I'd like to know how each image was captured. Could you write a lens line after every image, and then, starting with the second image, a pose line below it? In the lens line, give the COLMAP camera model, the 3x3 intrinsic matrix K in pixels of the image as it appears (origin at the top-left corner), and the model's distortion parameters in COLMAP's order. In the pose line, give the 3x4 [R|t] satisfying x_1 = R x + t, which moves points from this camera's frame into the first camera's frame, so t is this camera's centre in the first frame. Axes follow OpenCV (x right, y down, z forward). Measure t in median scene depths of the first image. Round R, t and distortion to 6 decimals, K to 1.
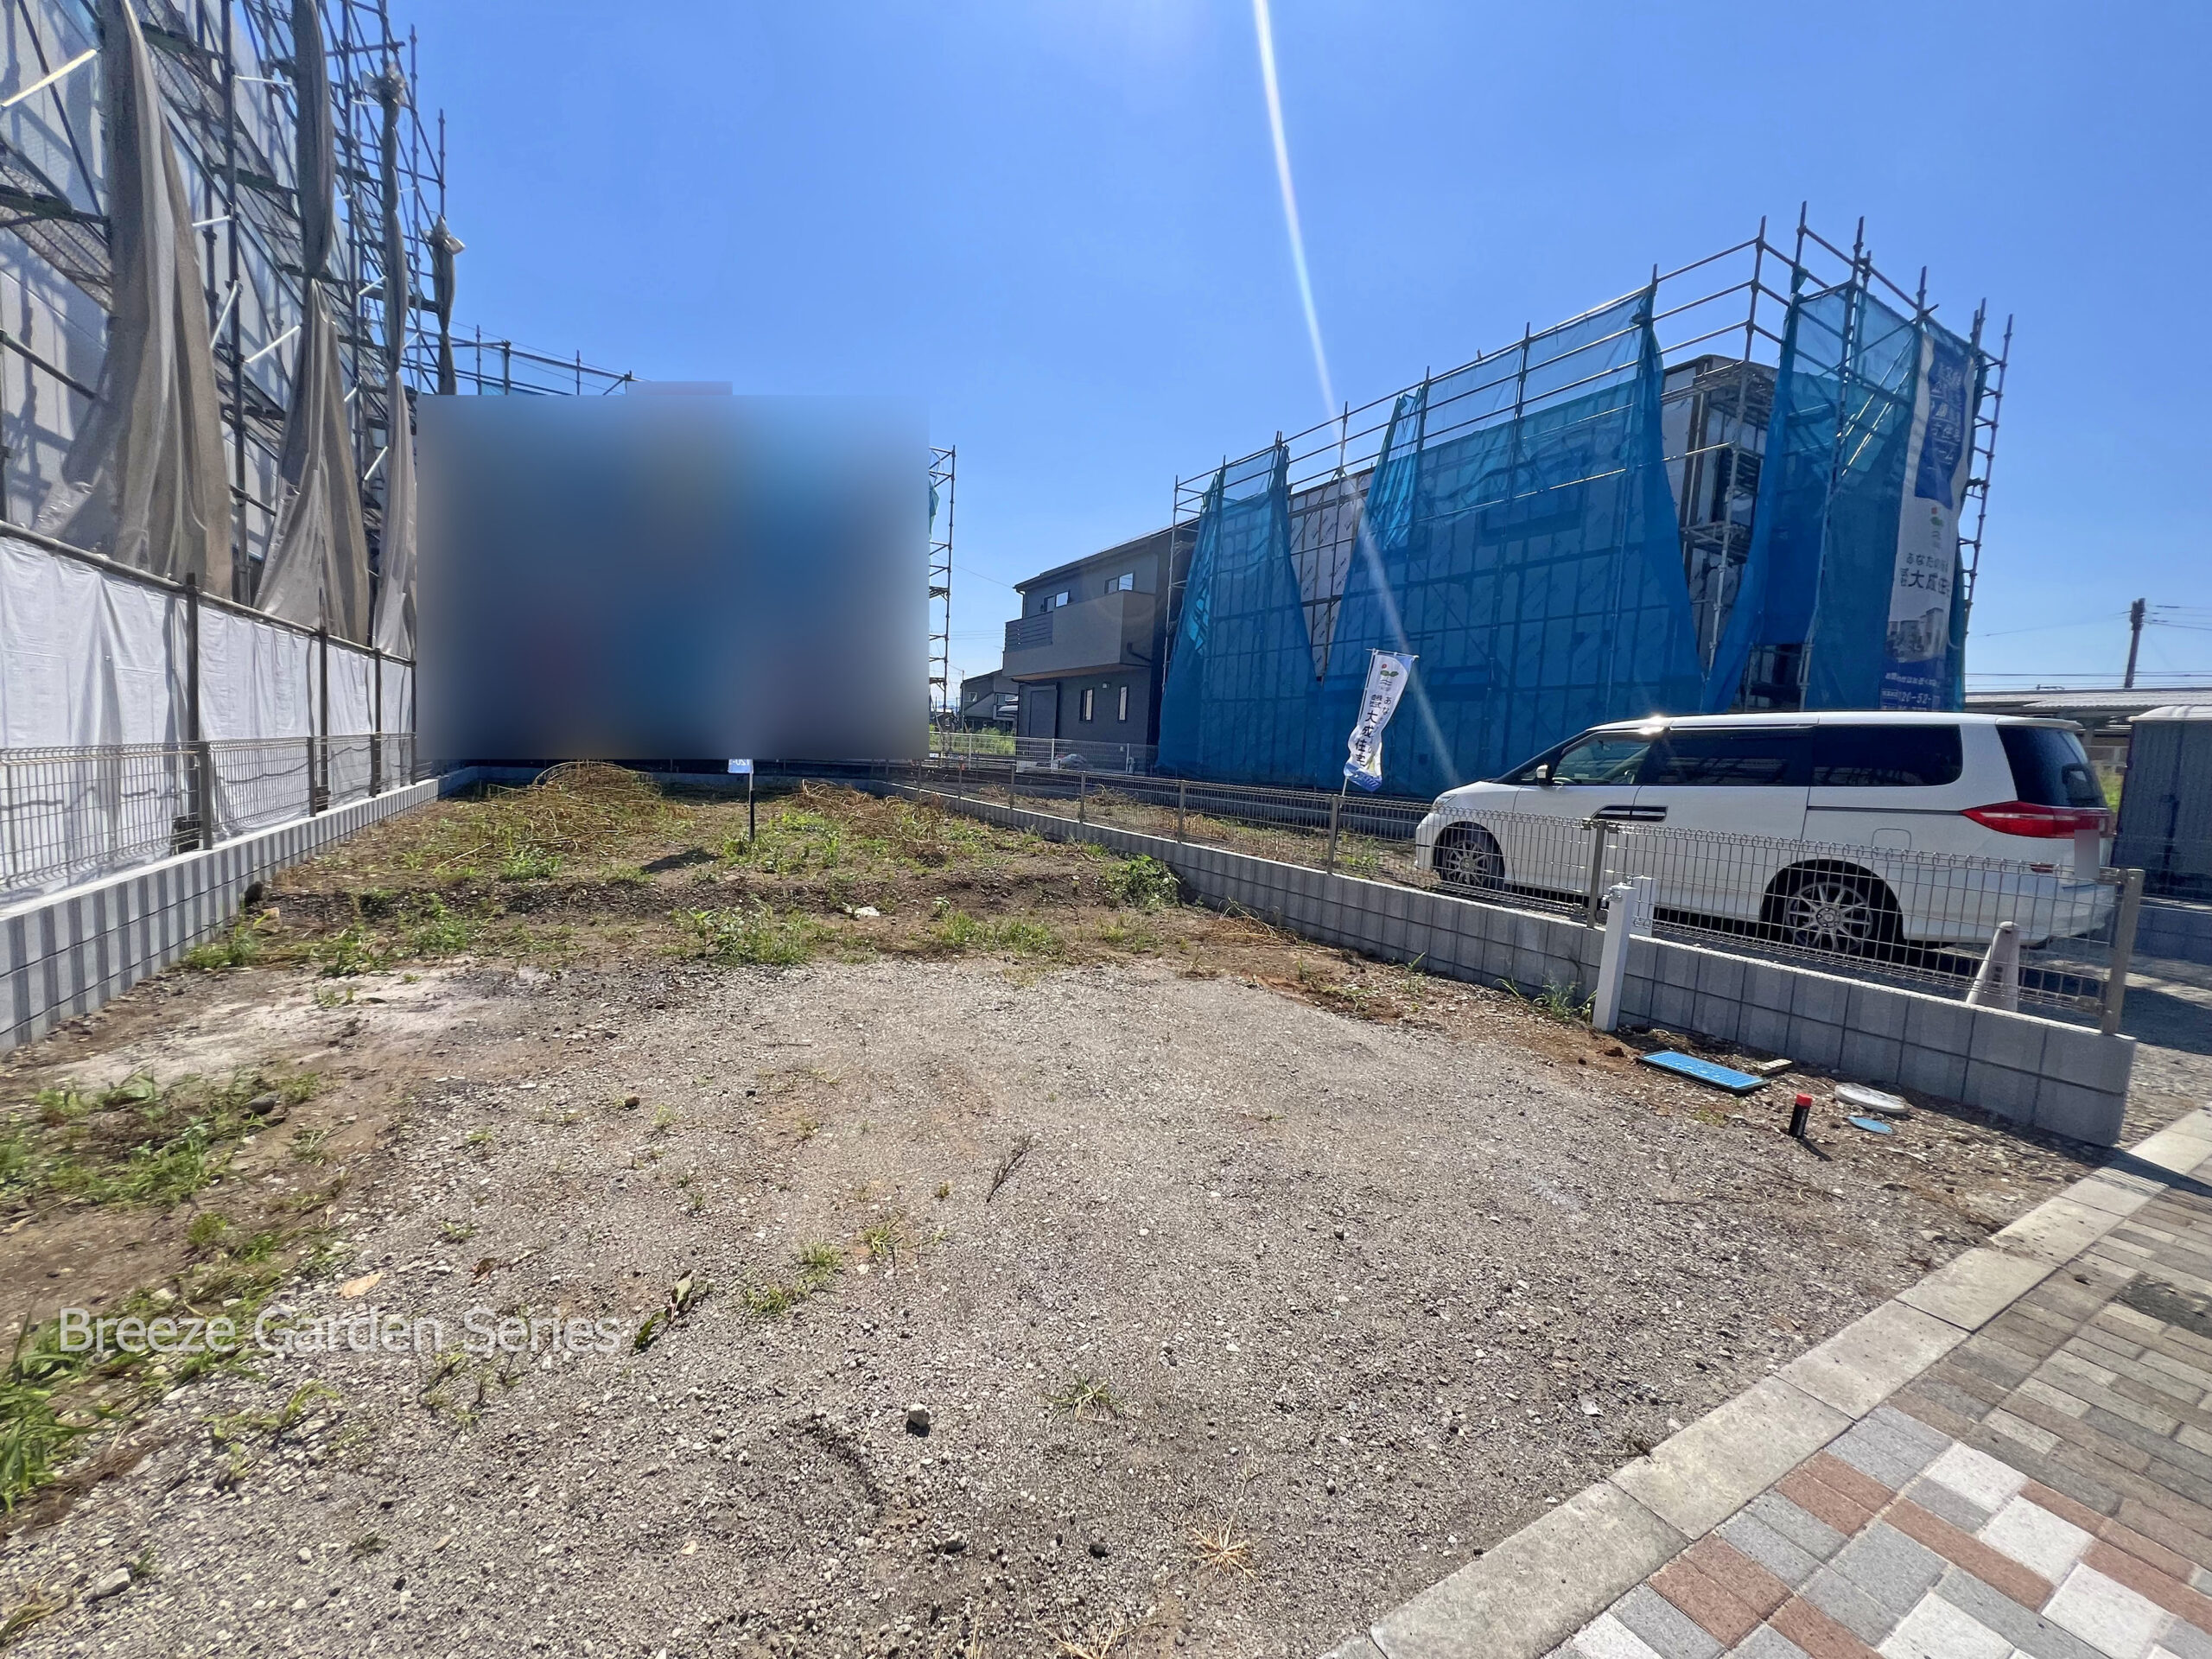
lens RADIAL K [[880.1, 0, 1102.0], [0, 880.1, 833.2], [0, 0, 1]] dist [-0.002913, 0.000672]
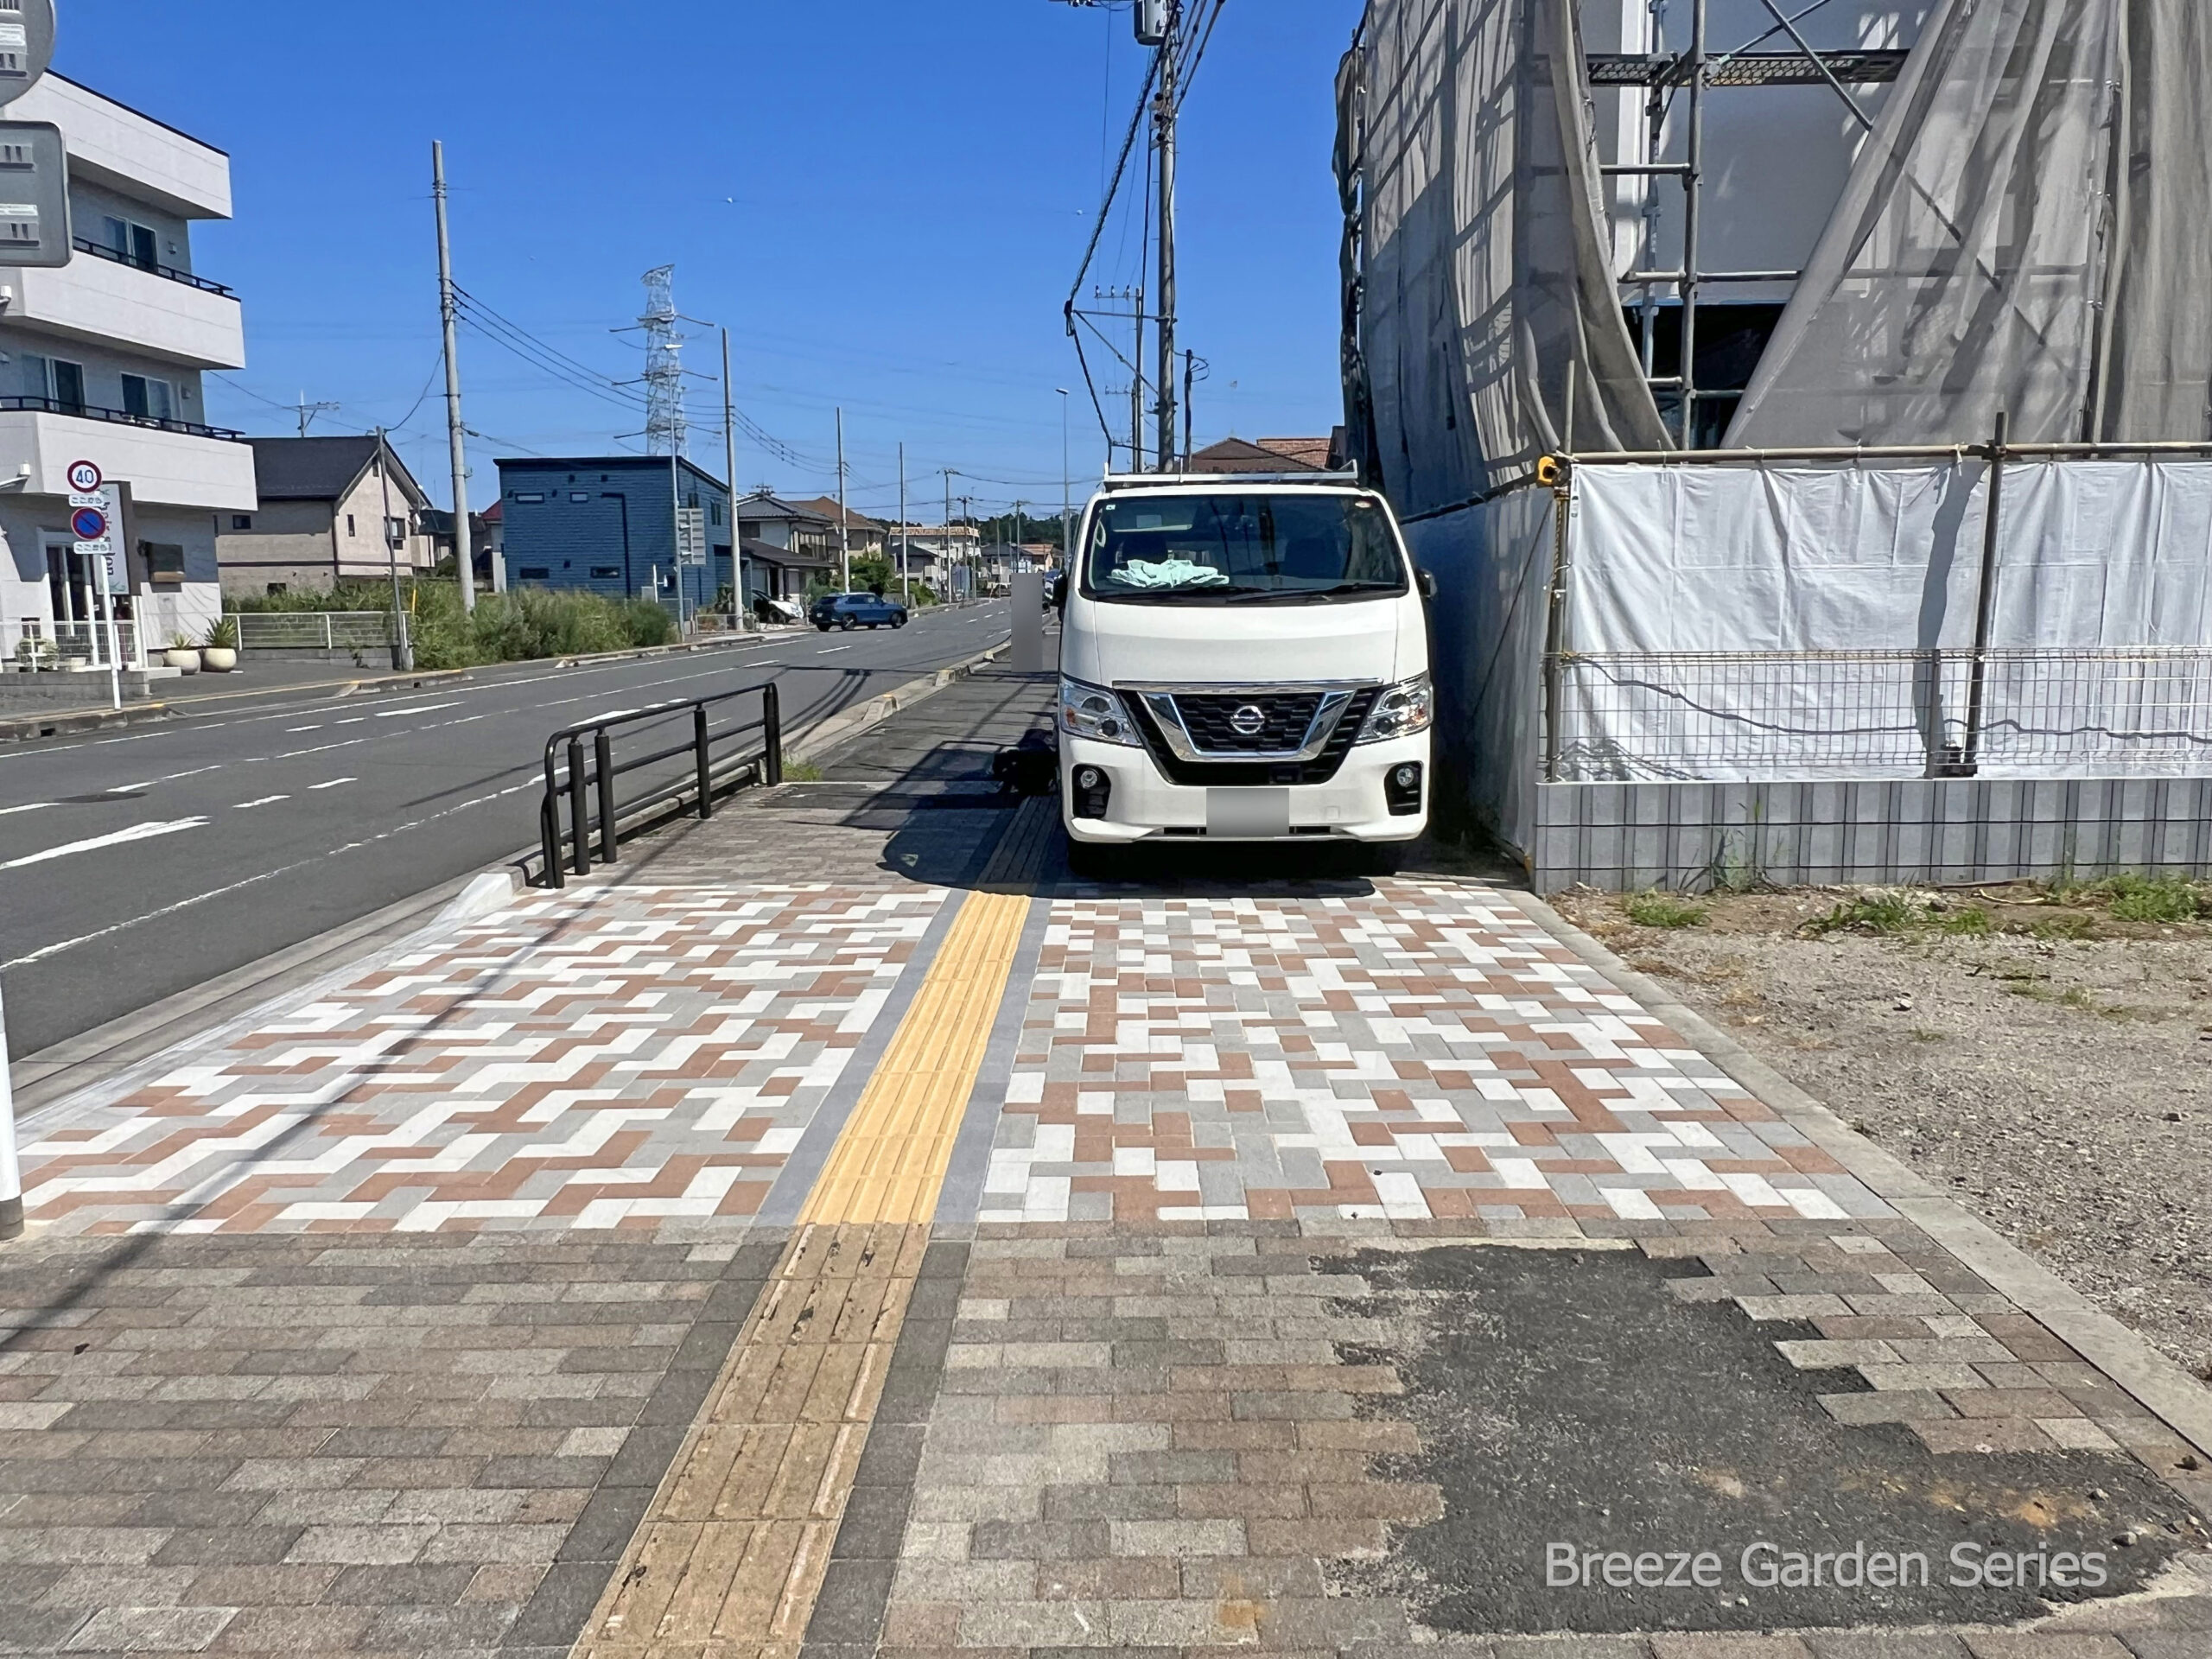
lens RADIAL K [[1686.2, 0, 1090.8], [0, 1686.2, 827.7], [0, 0, 1]] dist [0.003534, -0.000396]
pose [[-0.512058, 0.073619, -0.855790, 0.975506], [-0.093622, 0.985601, 0.140805, 0.000052], [0.853833, 0.152221, -0.497793, 0.350139]]
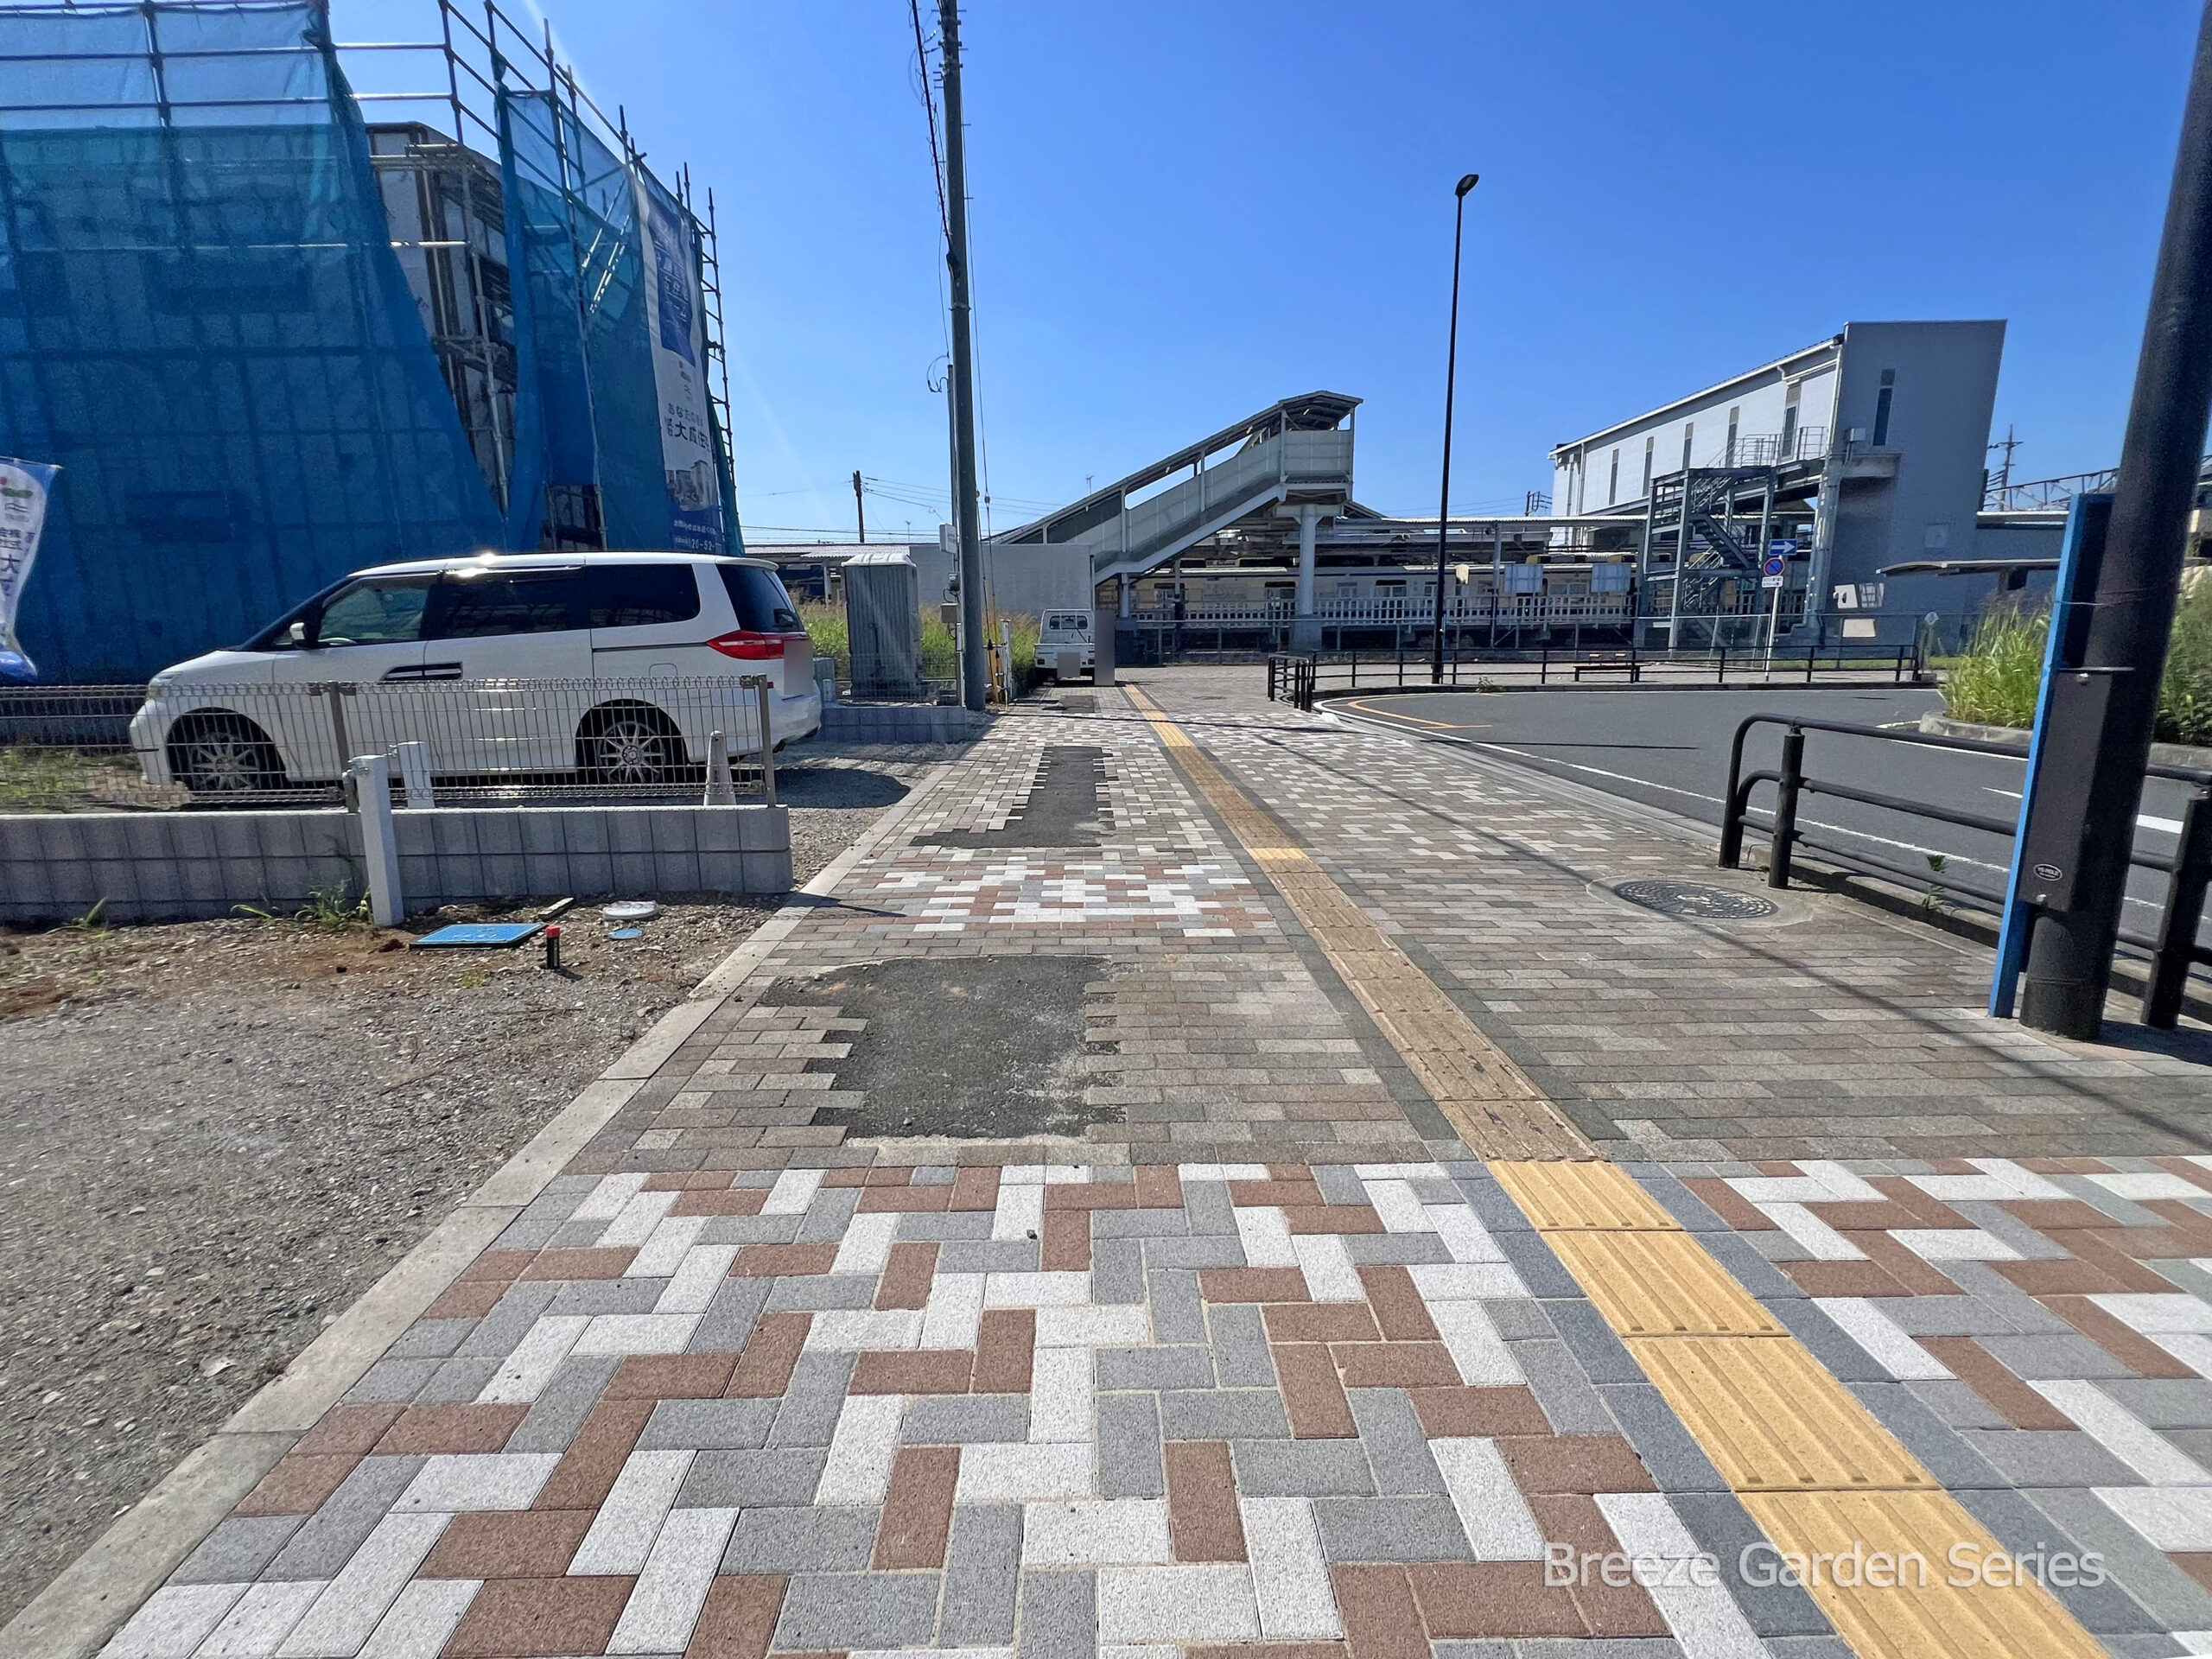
lens RADIAL K [[983.2, 0, 1082.3], [0, 983.2, 835.7], [0, 0, 1]] dist [0.005677, -0.001808]
pose [[0.491940, -0.234678, 0.838404, 0.088821], [0.121765, 0.972067, 0.200645, 0.021039], [-0.862072, 0.003384, 0.506774, -0.062163]]
